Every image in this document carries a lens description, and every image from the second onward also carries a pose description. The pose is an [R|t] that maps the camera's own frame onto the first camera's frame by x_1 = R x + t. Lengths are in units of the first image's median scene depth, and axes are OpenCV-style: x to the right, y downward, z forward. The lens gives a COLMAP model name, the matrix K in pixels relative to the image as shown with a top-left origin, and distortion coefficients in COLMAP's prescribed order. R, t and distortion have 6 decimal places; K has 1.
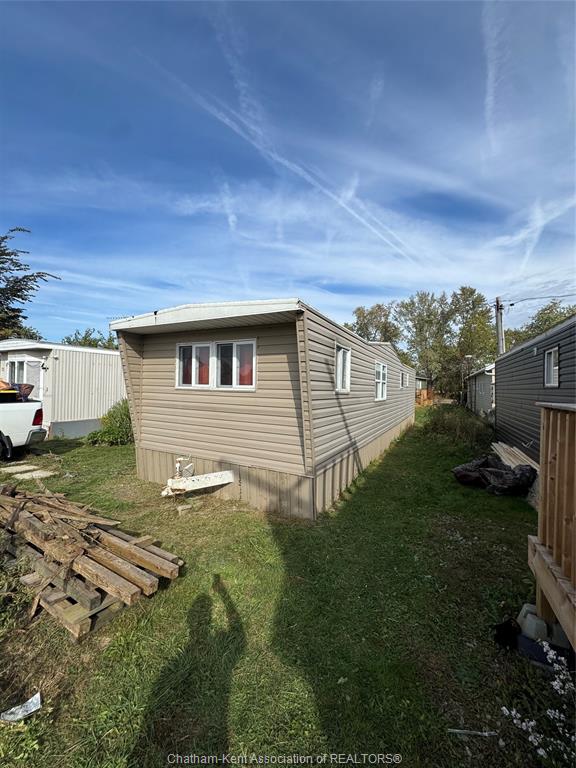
lens RADIAL K [[306.8, 0, 293.1], [0, 306.8, 389.3], [0, 0, 1]] dist [-0.003513, 0.000680]
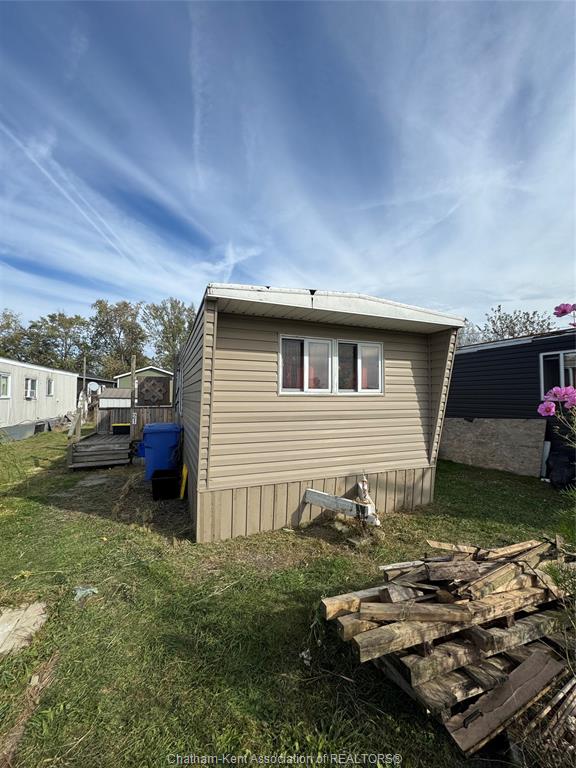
lens RADIAL K [[306.8, 0, 296.0], [0, 306.8, 396.2], [0, 0, 1]] dist [-0.003513, 0.000680]
pose [[0.649340, -0.022111, 0.760177, -0.844768], [0.020968, 0.999718, 0.011167, -0.006620], [-0.760209, 0.008688, 0.649620, 0.451016]]
